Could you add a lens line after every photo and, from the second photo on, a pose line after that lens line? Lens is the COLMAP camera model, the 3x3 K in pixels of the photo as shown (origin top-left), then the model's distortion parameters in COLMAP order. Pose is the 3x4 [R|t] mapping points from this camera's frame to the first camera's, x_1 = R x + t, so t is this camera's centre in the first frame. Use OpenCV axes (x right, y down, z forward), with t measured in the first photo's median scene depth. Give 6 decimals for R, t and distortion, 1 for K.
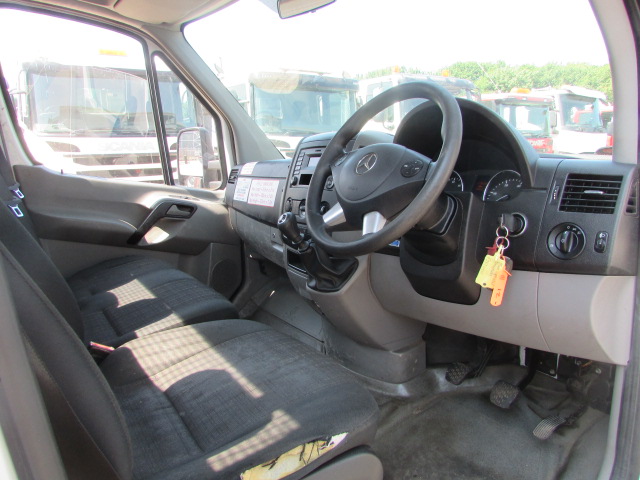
lens RADIAL K [[457.5, 0, 312.9], [0, 457.5, 240.2], [0, 0, 1]] dist [-0.048730, 0.046088]
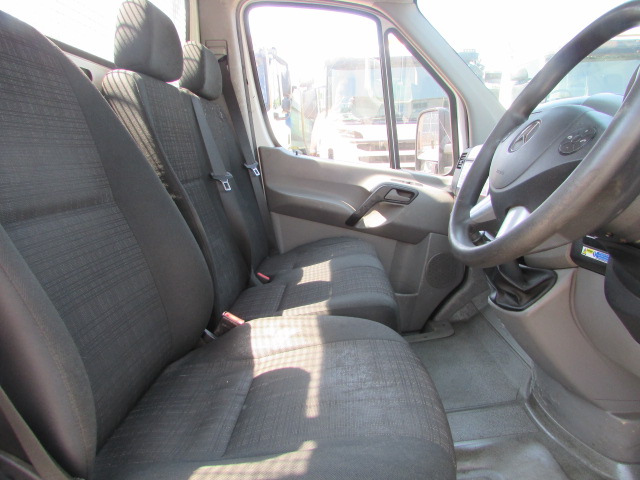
lens RADIAL K [[457.5, 0, 312.9], [0, 457.5, 240.2], [0, 0, 1]] dist [-0.048730, 0.046088]
pose [[0.810886, 0.113232, -0.574144, 0.137250], [-0.098658, 0.993510, 0.056601, -0.009738], [0.576827, 0.010747, 0.816795, 0.136250]]
